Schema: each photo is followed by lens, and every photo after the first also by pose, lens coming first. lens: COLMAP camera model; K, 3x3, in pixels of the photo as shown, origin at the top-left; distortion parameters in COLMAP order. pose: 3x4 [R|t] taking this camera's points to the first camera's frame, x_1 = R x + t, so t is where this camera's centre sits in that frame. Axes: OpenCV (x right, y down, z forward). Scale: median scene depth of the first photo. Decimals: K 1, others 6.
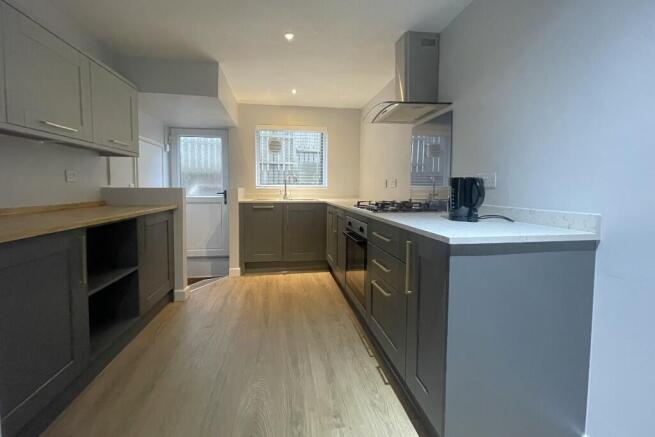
lens RADIAL K [[279.6, 0, 327.3], [0, 279.6, 207.8], [0, 0, 1]] dist [-0.029413, 0.000007]
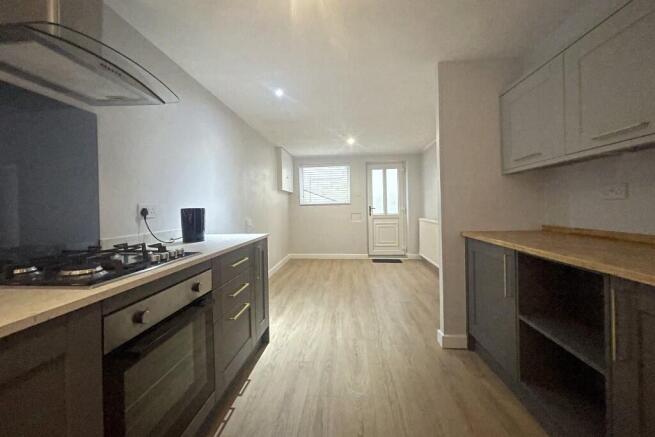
lens RADIAL K [[278.6, 0, 327.2], [0, 278.6, 207.3], [0, 0, 1]] dist [-0.002438, -0.000239]
pose [[-0.970787, 0.015043, 0.239471, -0.278380], [0.032194, 0.997175, 0.067872, -0.118853], [-0.237774, 0.073598, -0.968528, 1.380975]]
